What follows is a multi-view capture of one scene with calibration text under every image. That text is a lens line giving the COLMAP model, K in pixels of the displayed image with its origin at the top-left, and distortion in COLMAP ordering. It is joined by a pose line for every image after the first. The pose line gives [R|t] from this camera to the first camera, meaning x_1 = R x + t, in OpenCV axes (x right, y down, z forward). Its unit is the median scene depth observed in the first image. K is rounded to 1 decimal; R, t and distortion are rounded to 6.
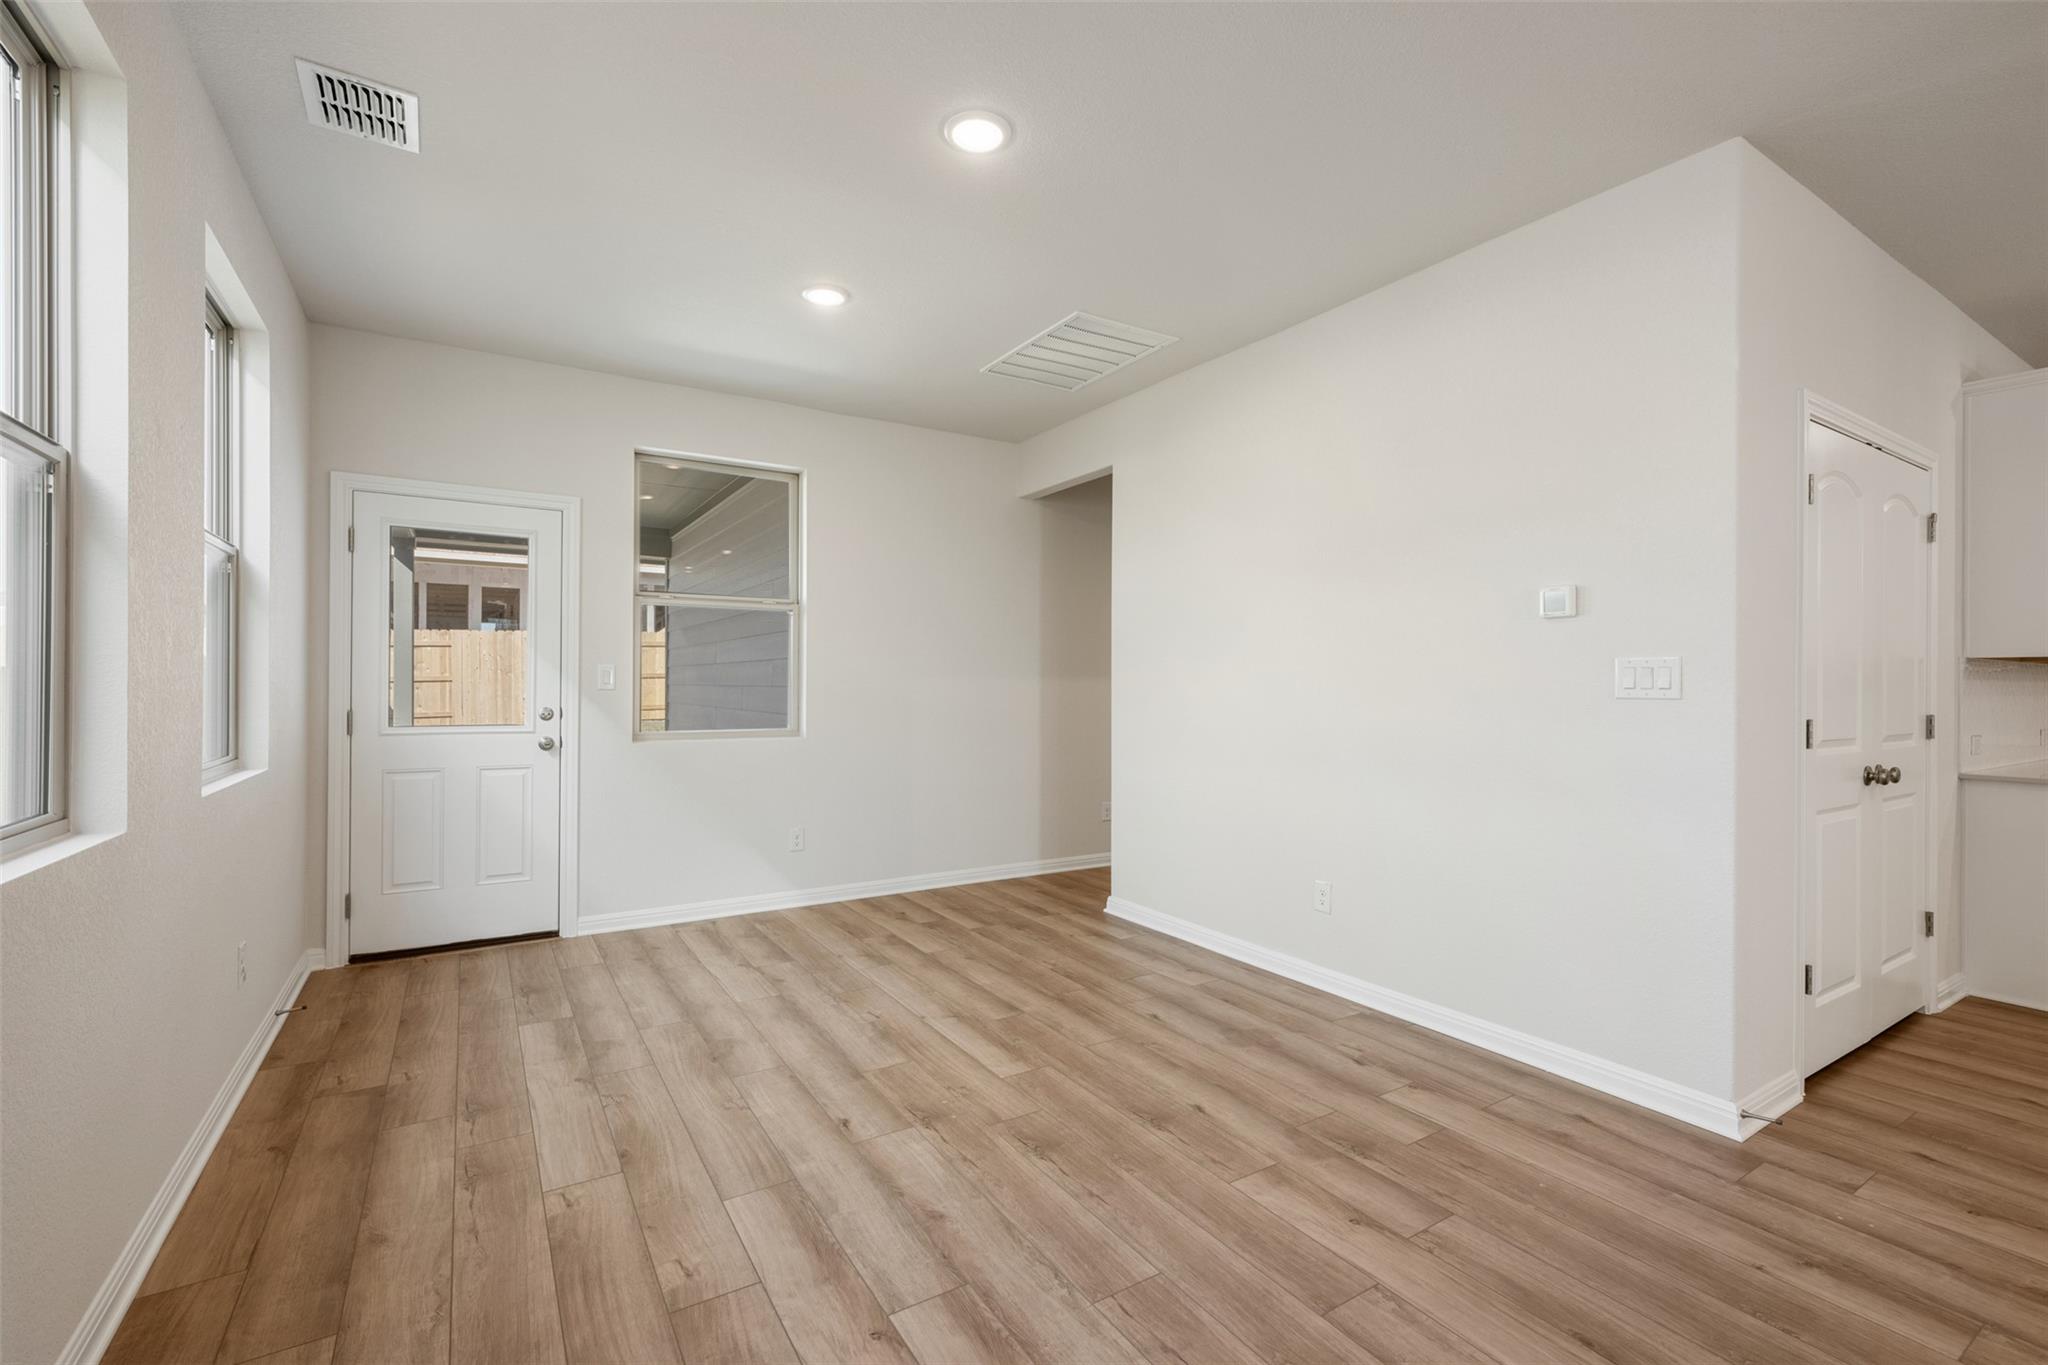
lens RADIAL K [[889.2, 0, 1024.0], [0, 889.2, 682.5], [0, 0, 1]] dist [-0.000892, -0.000024]
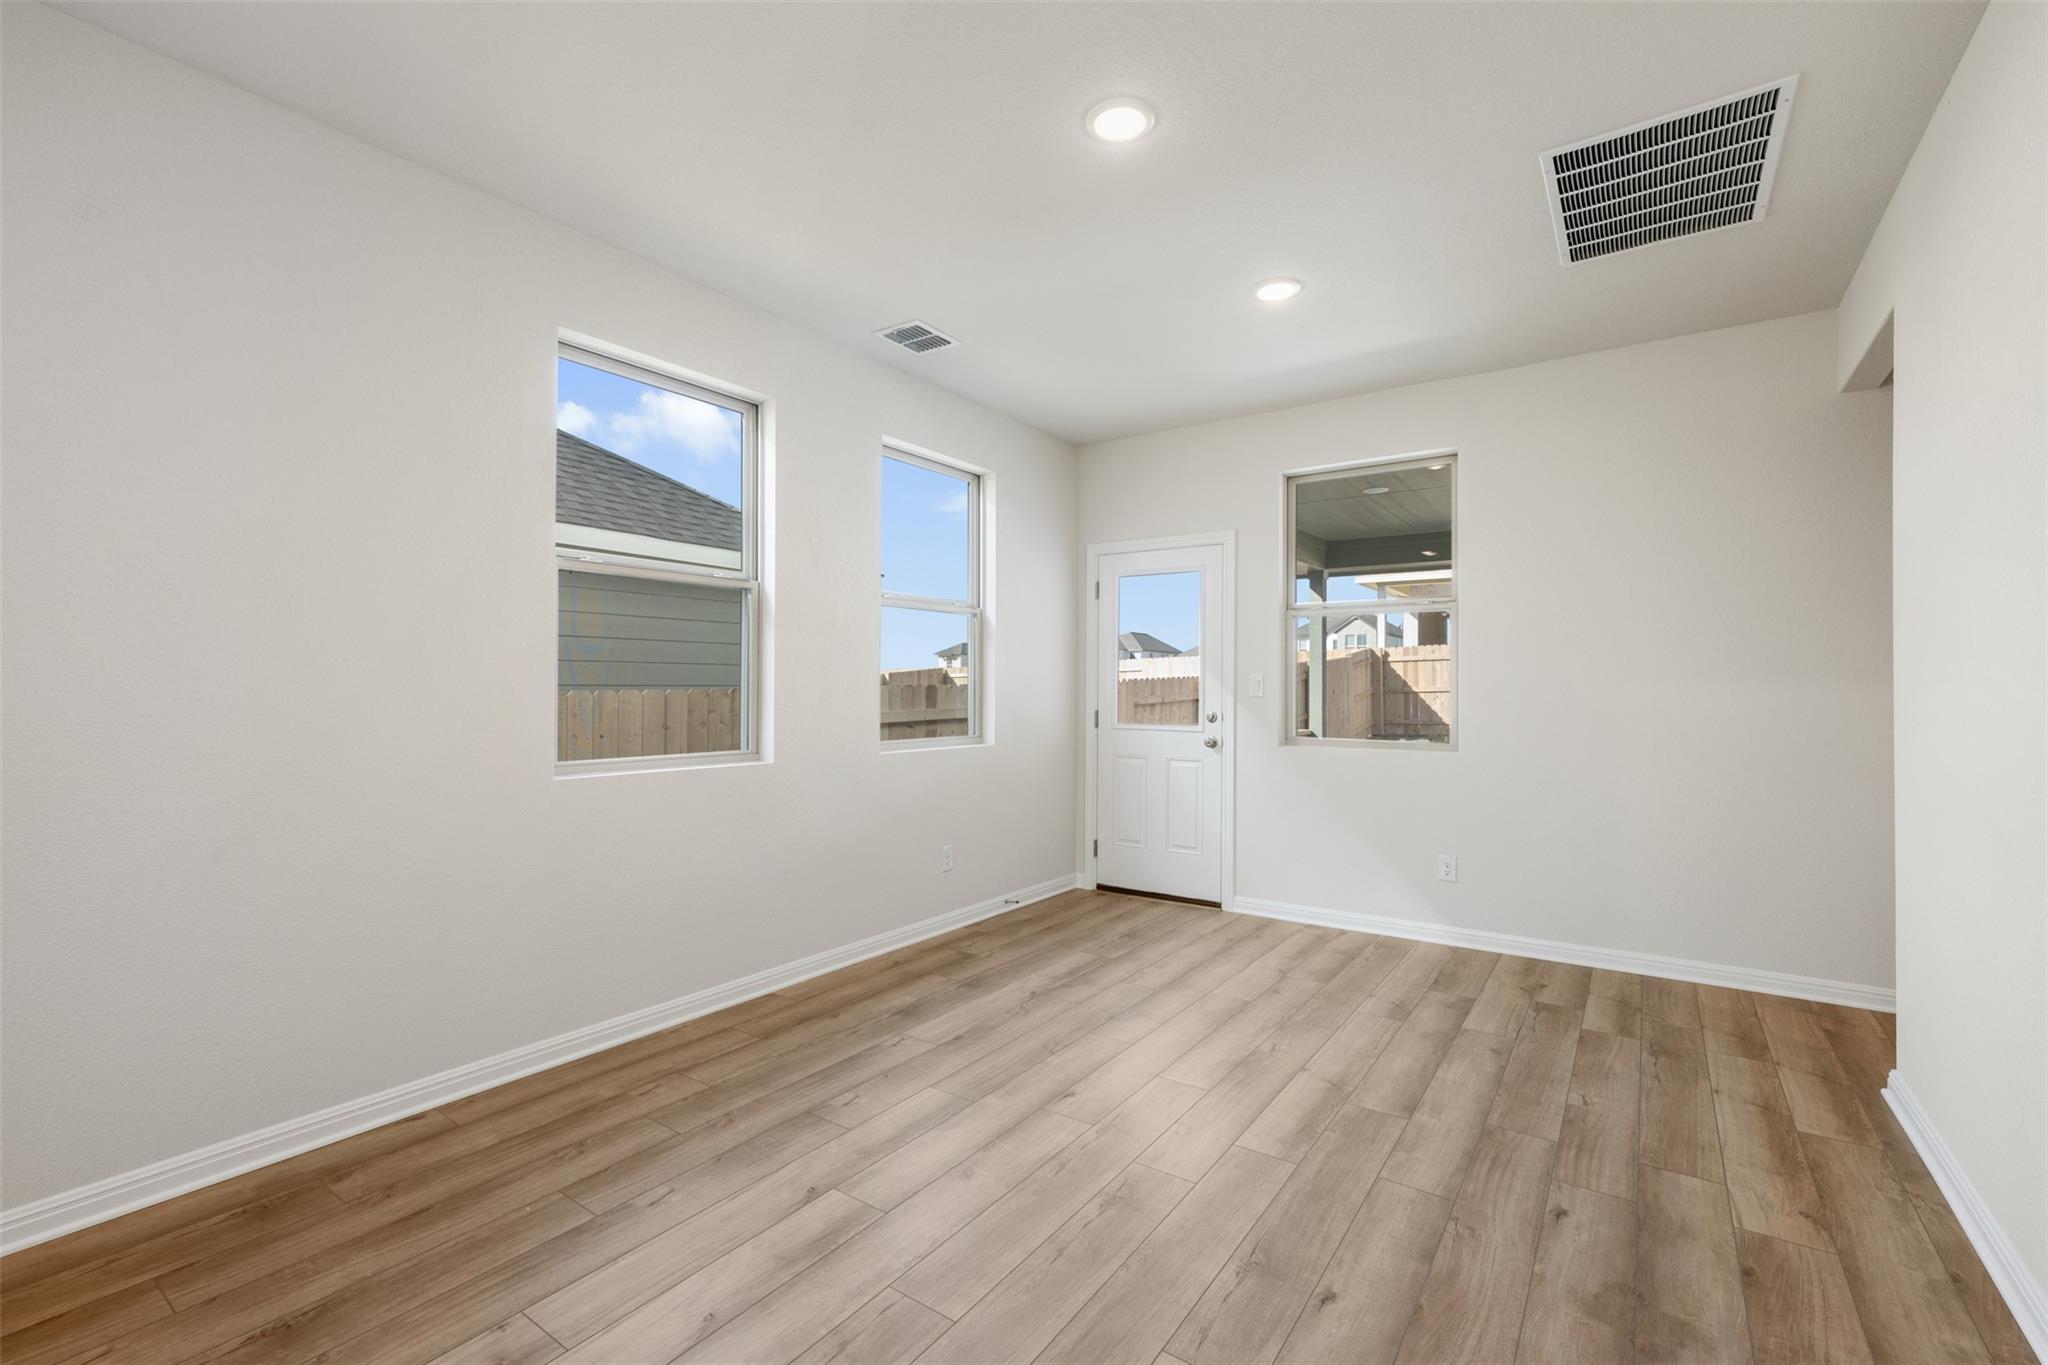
lens RADIAL K [[886.2, 0, 1017.8], [0, 886.2, 675.7], [0, 0, 1]] dist [-0.001606, -0.000169]
pose [[0.381320, -0.018386, -0.924260, 0.510449], [-0.000346, 0.999799, -0.020031, 0.004260], [0.924443, 0.007958, 0.381238, 0.344249]]
